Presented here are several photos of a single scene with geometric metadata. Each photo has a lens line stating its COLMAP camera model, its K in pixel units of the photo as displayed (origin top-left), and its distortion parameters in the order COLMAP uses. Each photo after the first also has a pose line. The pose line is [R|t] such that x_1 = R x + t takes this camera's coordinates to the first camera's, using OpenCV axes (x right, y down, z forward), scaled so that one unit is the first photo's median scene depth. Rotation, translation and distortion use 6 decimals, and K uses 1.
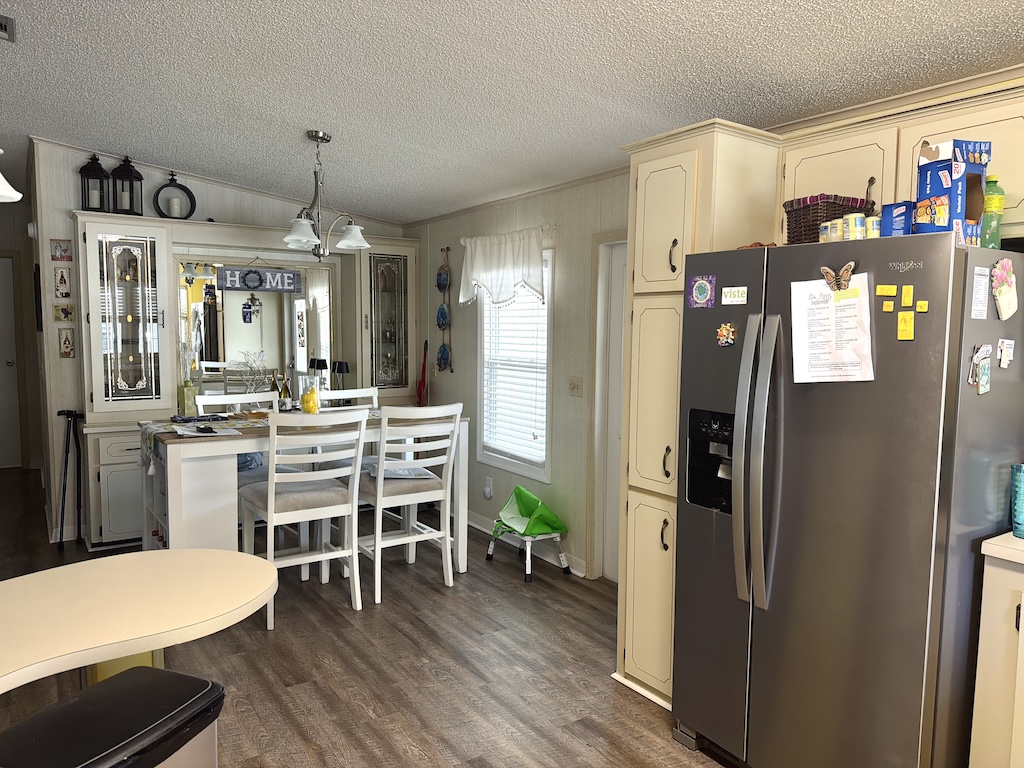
lens RADIAL K [[724.3, 0, 534.1], [0, 724.3, 385.2], [0, 0, 1]] dist [0.037684, -0.075299]
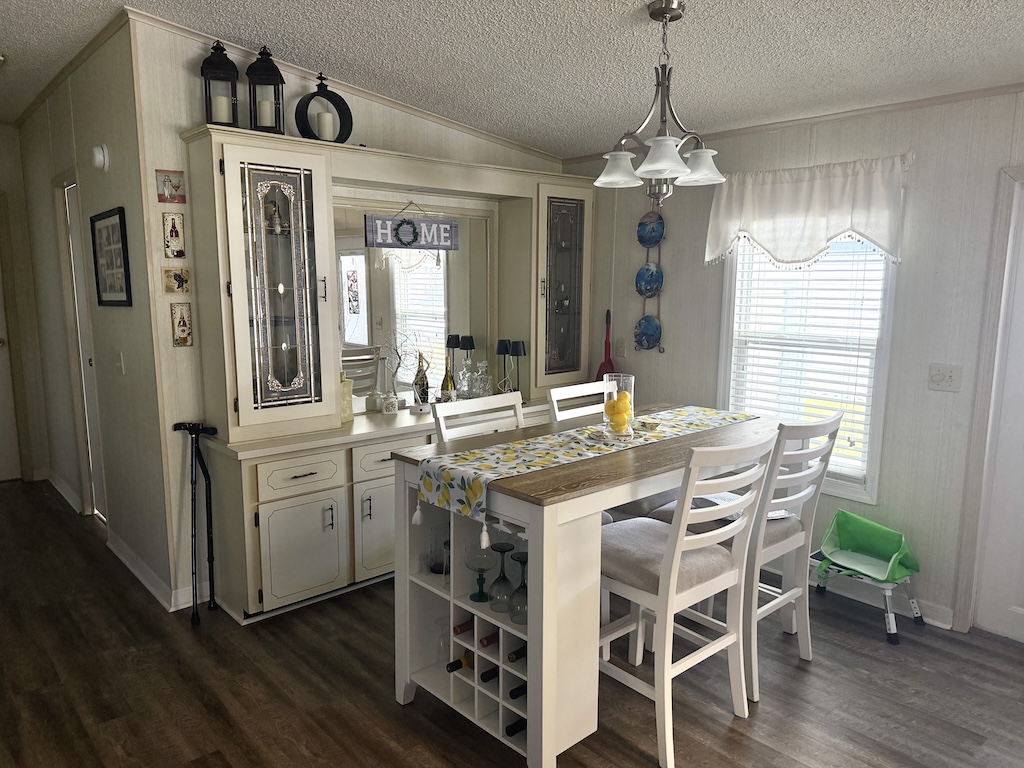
lens RADIAL K [[700.4, 0, 512.0], [0, 700.4, 384.0], [0, 0, 1]] dist [0.074459, -0.124821]
pose [[0.994049, -0.023501, 0.106372, -0.408956], [0.016423, 0.997622, 0.066940, -0.042275], [-0.107692, -0.064794, 0.992071, 0.301819]]
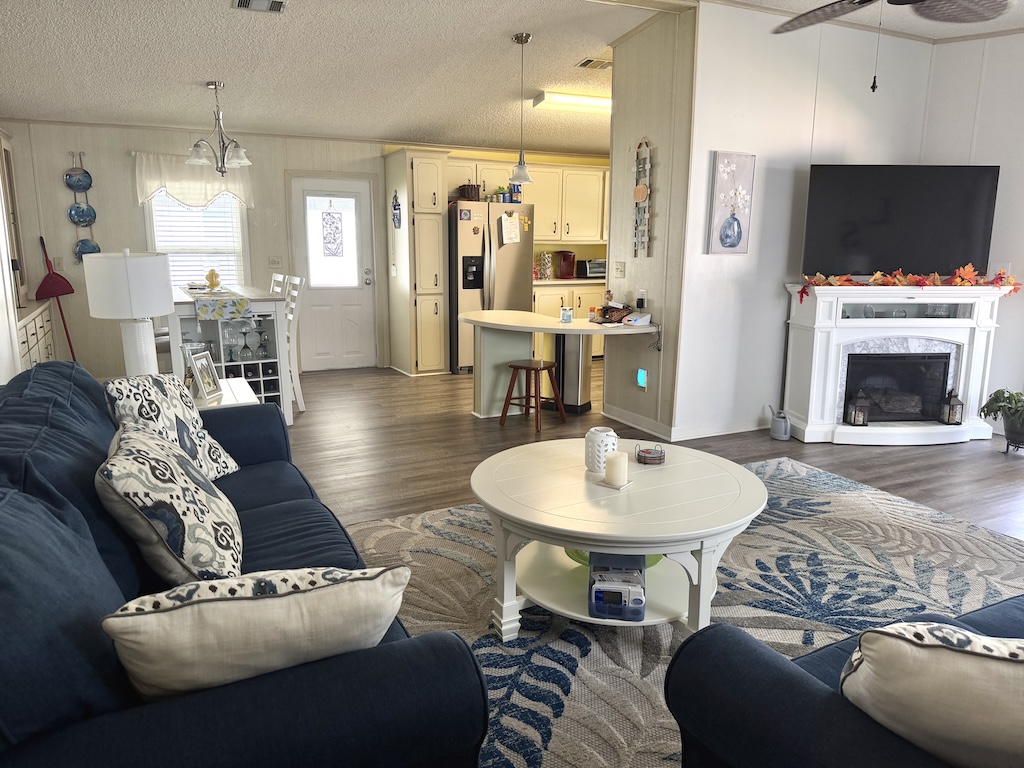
lens RADIAL K [[714.9, 0, 510.0], [0, 714.9, 380.2], [0, 0, 1]] dist [0.068323, -0.091319]
pose [[0.166523, -0.194747, 0.966615, -1.346289], [0.075099, 0.979959, 0.184498, 0.002291], [-0.983174, 0.041869, 0.177811, 0.168289]]
